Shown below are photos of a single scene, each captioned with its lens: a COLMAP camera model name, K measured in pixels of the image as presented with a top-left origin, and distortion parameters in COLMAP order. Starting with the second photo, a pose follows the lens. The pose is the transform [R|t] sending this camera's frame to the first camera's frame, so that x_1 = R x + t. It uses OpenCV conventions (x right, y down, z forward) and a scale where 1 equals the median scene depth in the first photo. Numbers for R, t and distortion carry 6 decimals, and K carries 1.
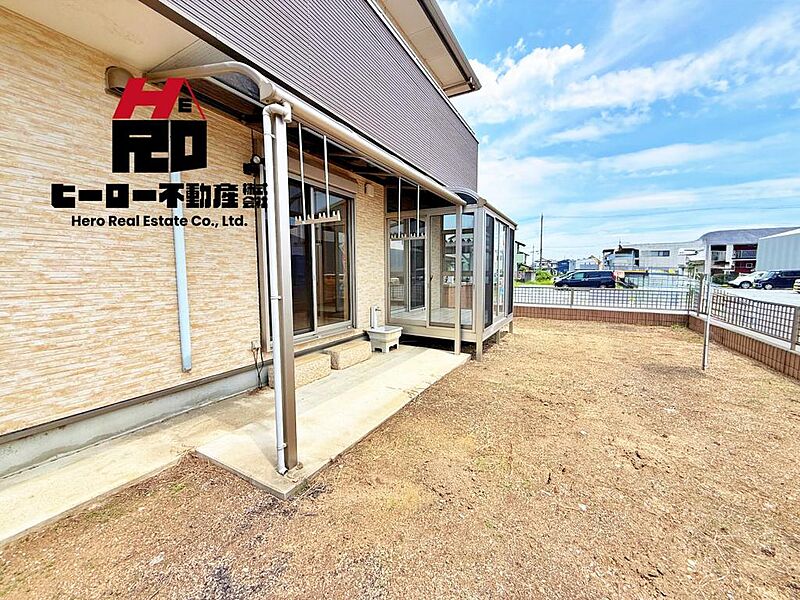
lens RADIAL K [[321.3, 0, 396.9], [0, 321.3, 298.4], [0, 0, 1]] dist [-0.001160, 0.000168]
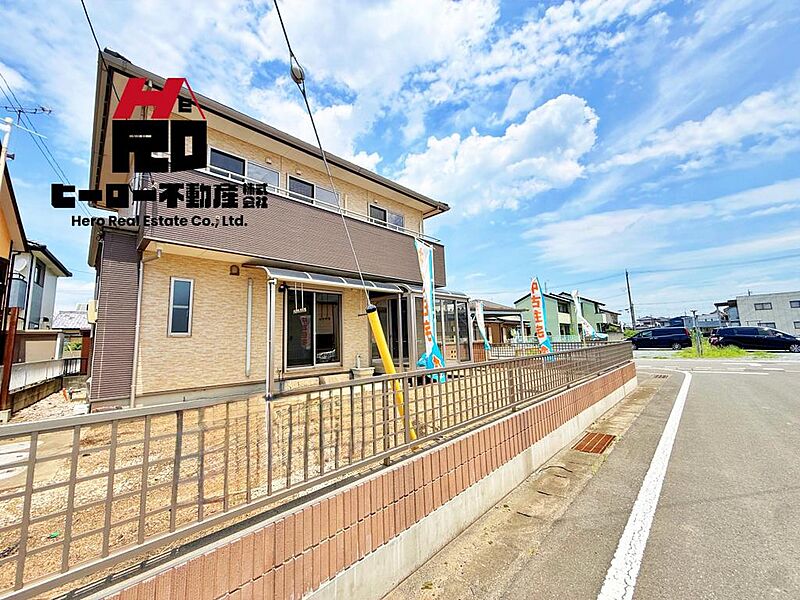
lens RADIAL K [[321.3, 0, 396.9], [0, 321.3, 298.4], [0, 0, 1]] dist [-0.001160, 0.000168]
pose [[0.964152, -0.070796, -0.255733, 0.477760], [0.015091, 0.976821, -0.213525, 0.081407], [0.264922, 0.202011, 0.942872, -0.483002]]
